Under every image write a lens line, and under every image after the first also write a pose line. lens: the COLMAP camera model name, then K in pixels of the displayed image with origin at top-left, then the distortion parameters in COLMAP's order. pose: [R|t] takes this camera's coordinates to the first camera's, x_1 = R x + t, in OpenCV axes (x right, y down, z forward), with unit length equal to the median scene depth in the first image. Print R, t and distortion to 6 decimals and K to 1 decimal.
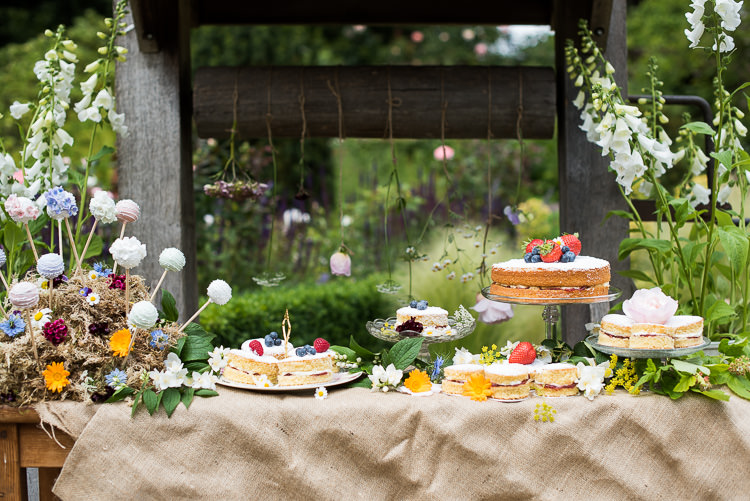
lens RADIAL K [[1097.1, 0, 375.0], [0, 1097.1, 250.5], [0, 0, 1]] dist [-0.161361, 0.029005]
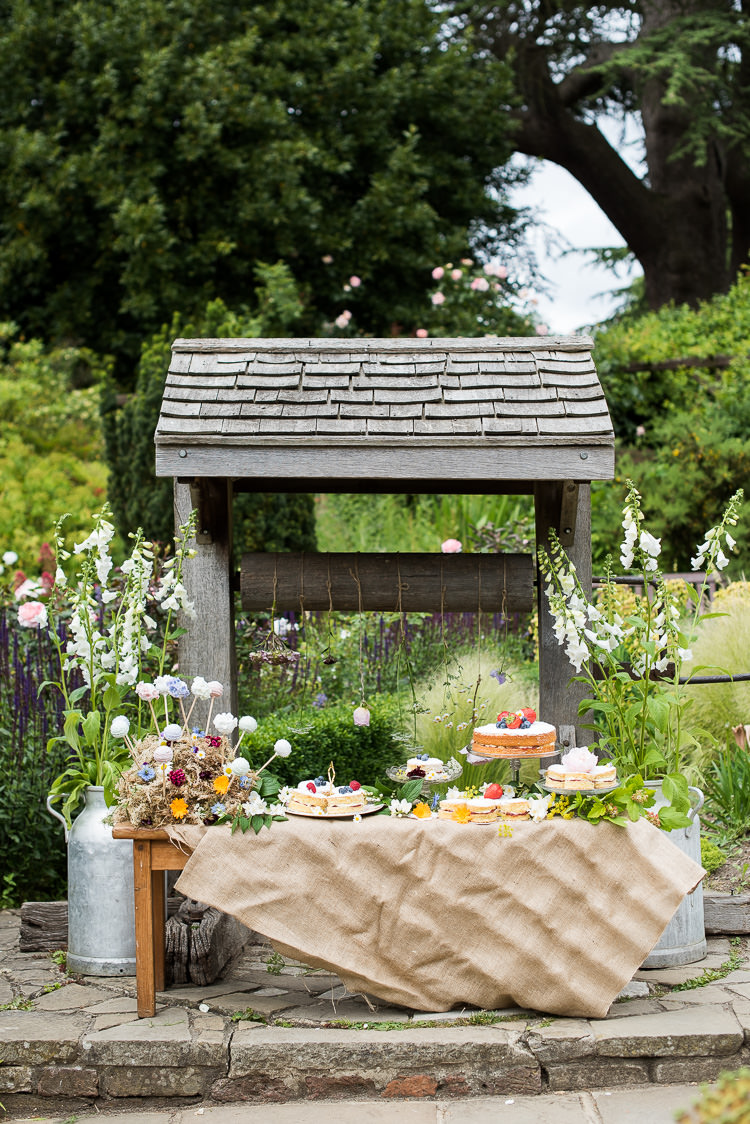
lens RADIAL K [[1644.1, 0, 373.5], [0, 1644.1, 589.4], [0, 0, 1]] dist [-0.161361, 0.029005]
pose [[0.999964, 0.001271, 0.008393, -0.044627], [-0.001133, 0.999865, -0.016412, -0.140621], [-0.008413, 0.016402, 0.999830, -1.199991]]
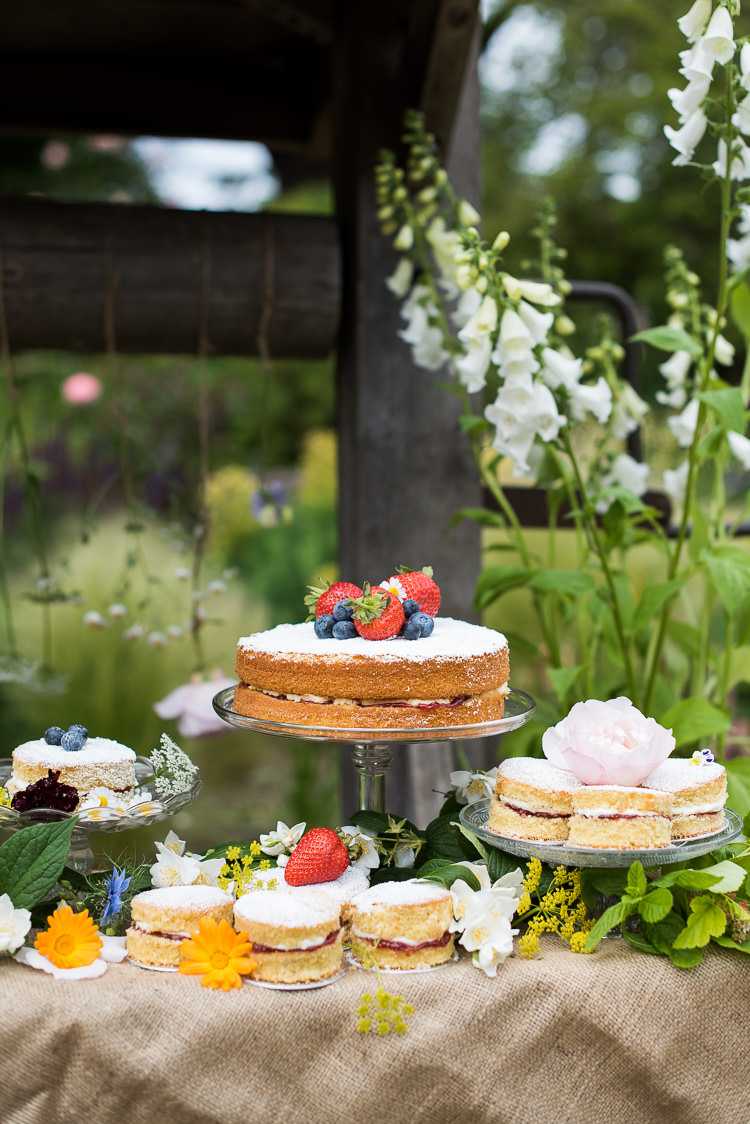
lens RADIAL K [[1687.3, 0, 412.1], [0, 1687.3, 559.5], [0, 0, 1]] dist [-0.169271, 0.126970]
pose [[0.965826, 0.007465, 0.259085, 0.001509], [-0.009958, 0.999916, 0.008312, -0.026387], [-0.259002, -0.010608, 0.965819, 0.364046]]
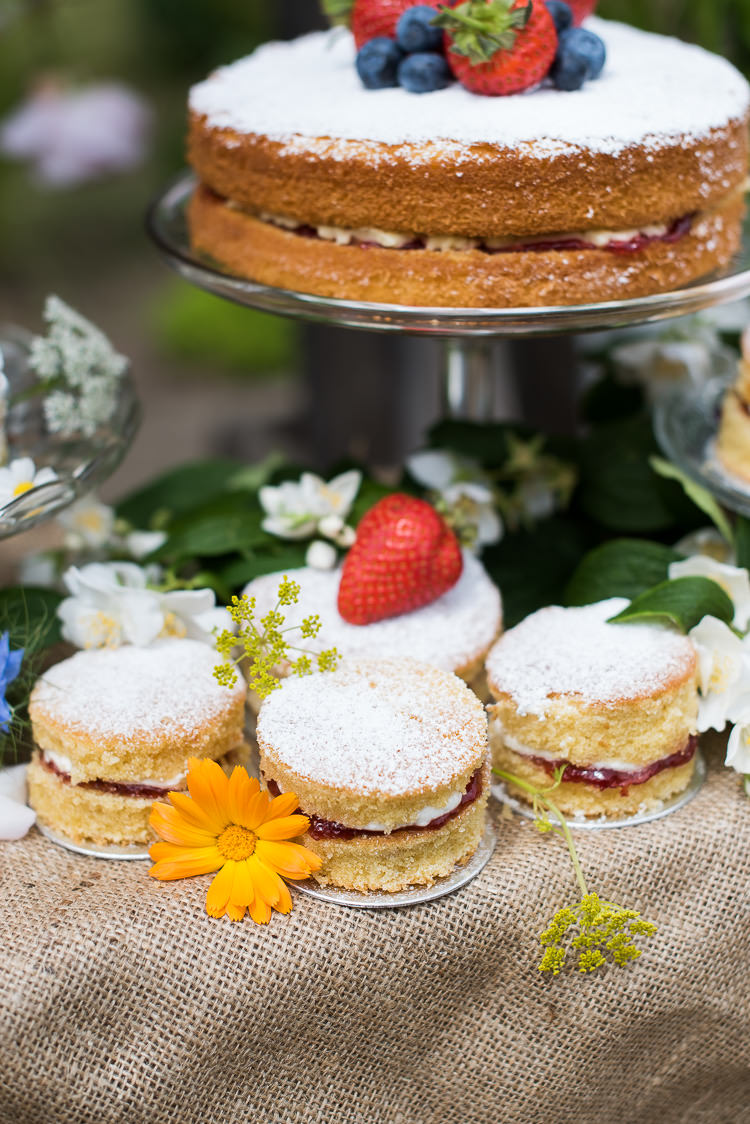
lens RADIAL K [[1805.6, 0, 429.1], [0, 1805.6, 562.1], [0, 0, 1]] dist [-0.177609, -0.004296]
pose [[0.938040, -0.146402, 0.314082, 0.033399], [0.012679, 0.920264, 0.391093, -0.038343], [-0.346295, -0.362879, 0.865100, 0.703183]]
